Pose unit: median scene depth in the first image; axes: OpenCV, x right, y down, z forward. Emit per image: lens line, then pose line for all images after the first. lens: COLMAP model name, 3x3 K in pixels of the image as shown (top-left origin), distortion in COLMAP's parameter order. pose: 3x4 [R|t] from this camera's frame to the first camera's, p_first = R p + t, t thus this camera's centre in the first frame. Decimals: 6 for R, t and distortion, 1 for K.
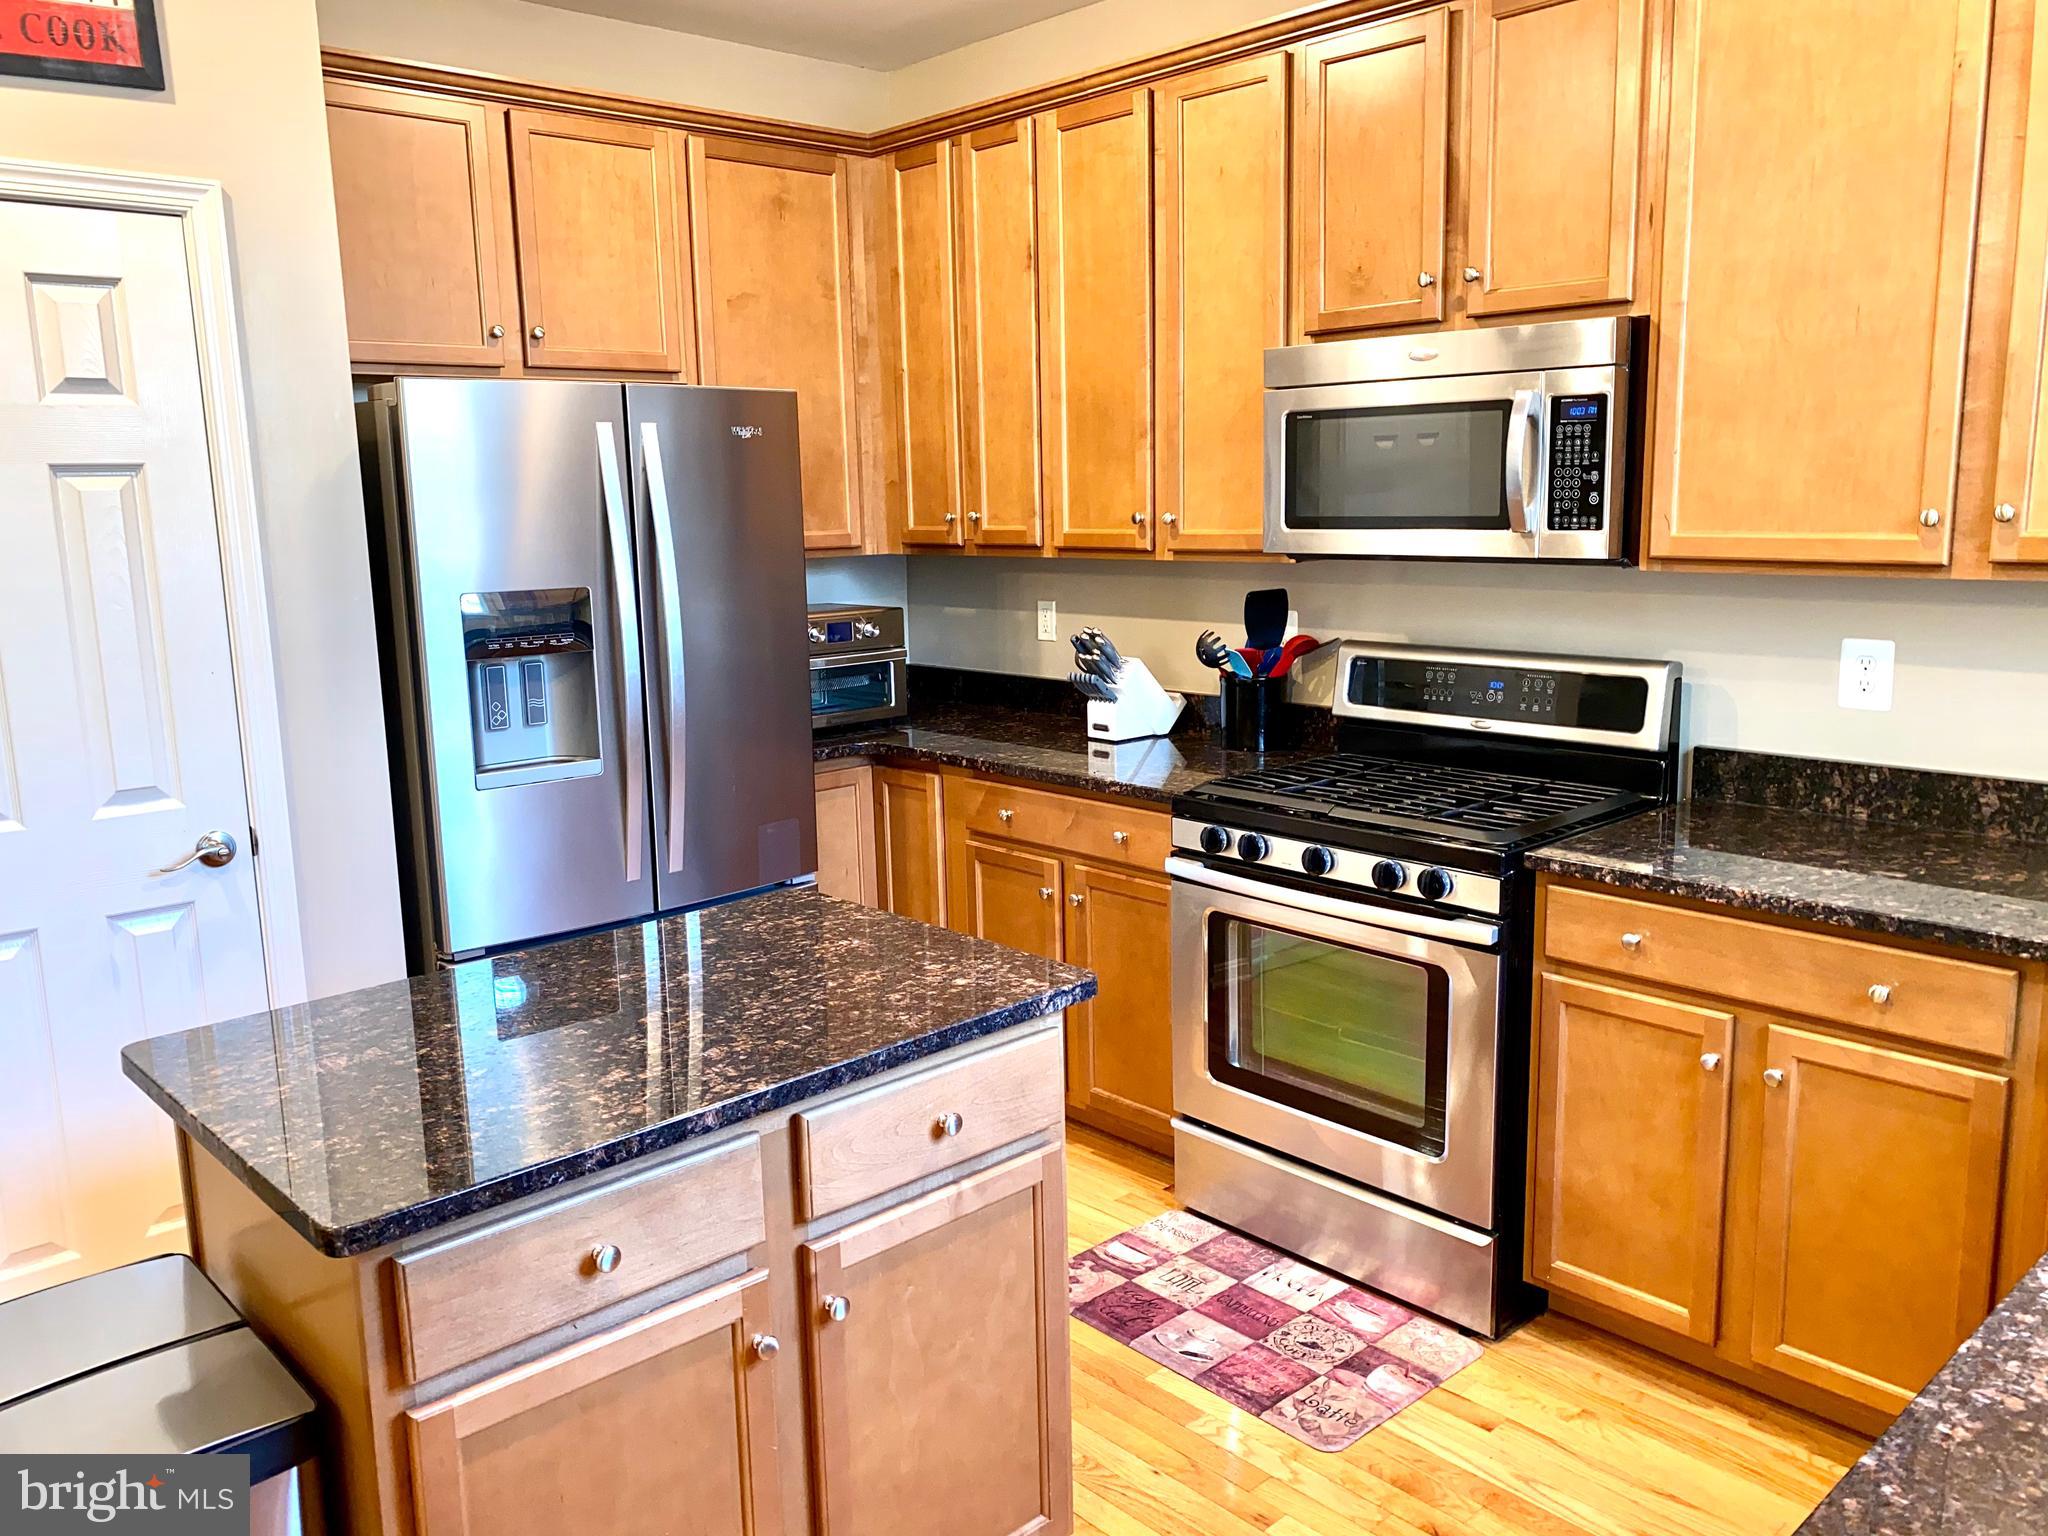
lens RADIAL K [[1553.9, 0, 1012.2], [0, 1553.9, 773.0], [0, 0, 1]] dist [0.022921, -0.034452]
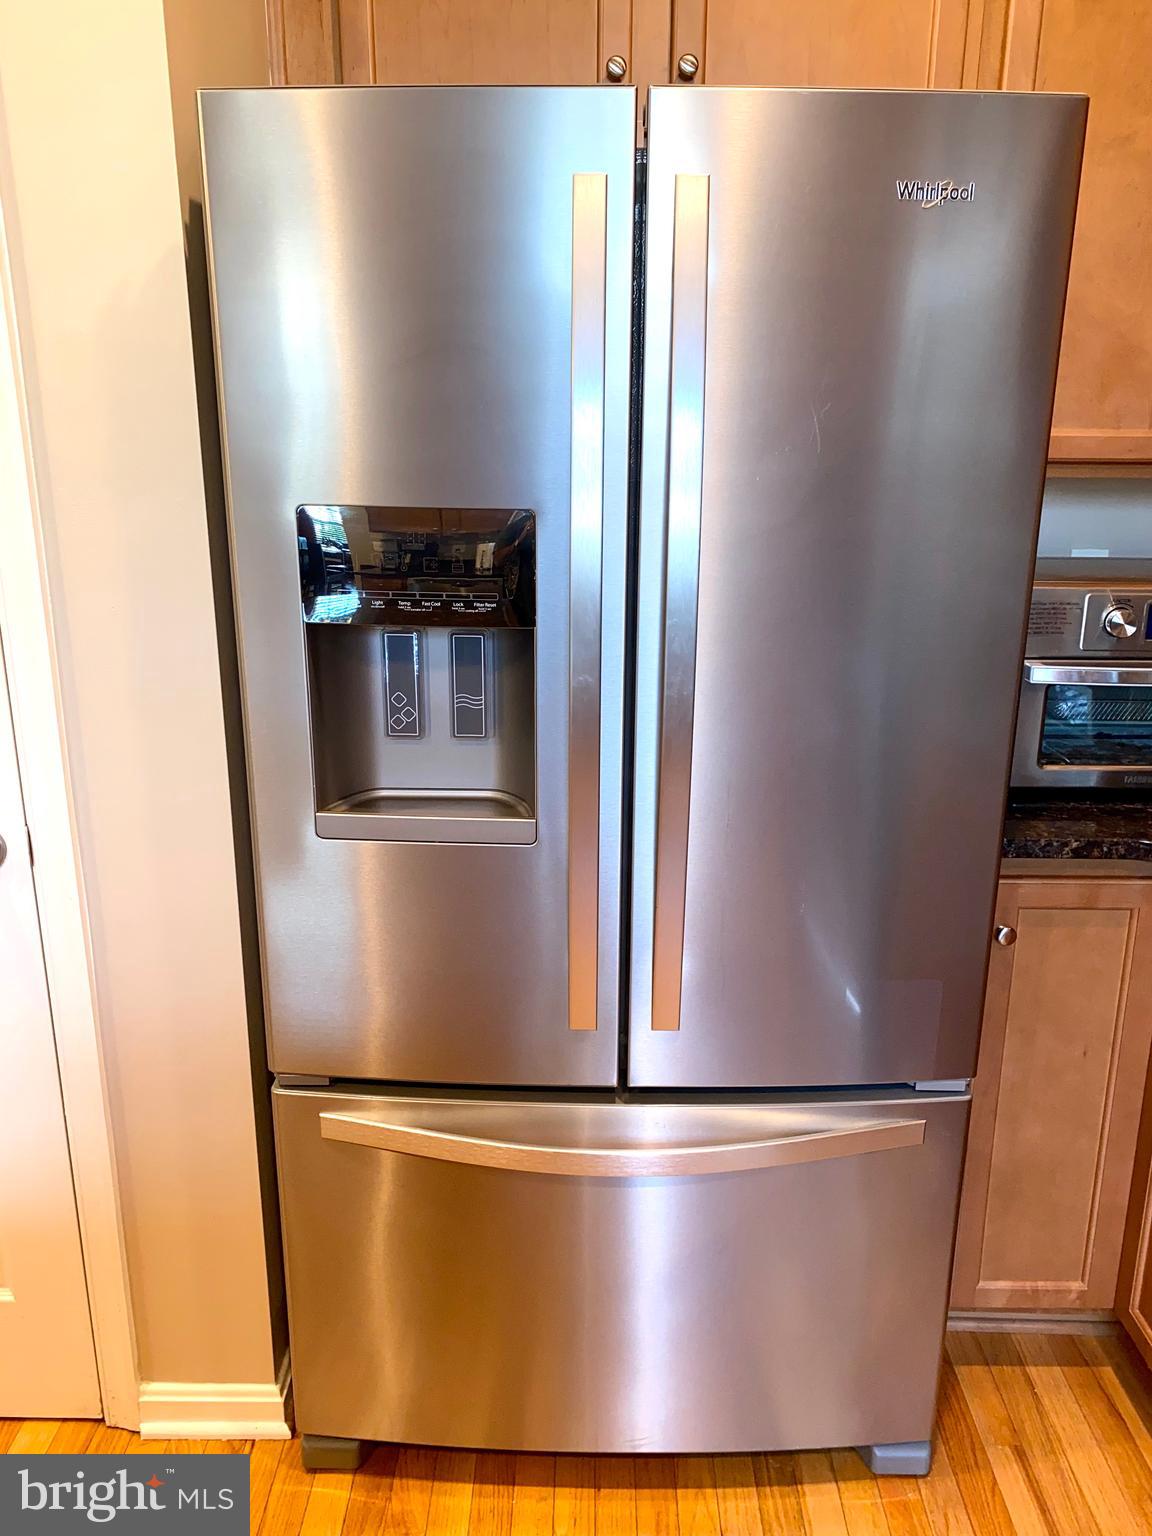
lens RADIAL K [[1165.4, 0, 574.8], [0, 1165.4, 767.6], [0, 0, 1]] dist [0.022921, -0.034452]
pose [[0.724739, 0.221532, -0.652439, 0.017695], [-0.141397, 0.974569, 0.173844, -0.113314], [0.674359, -0.033738, 0.737633, 0.772252]]
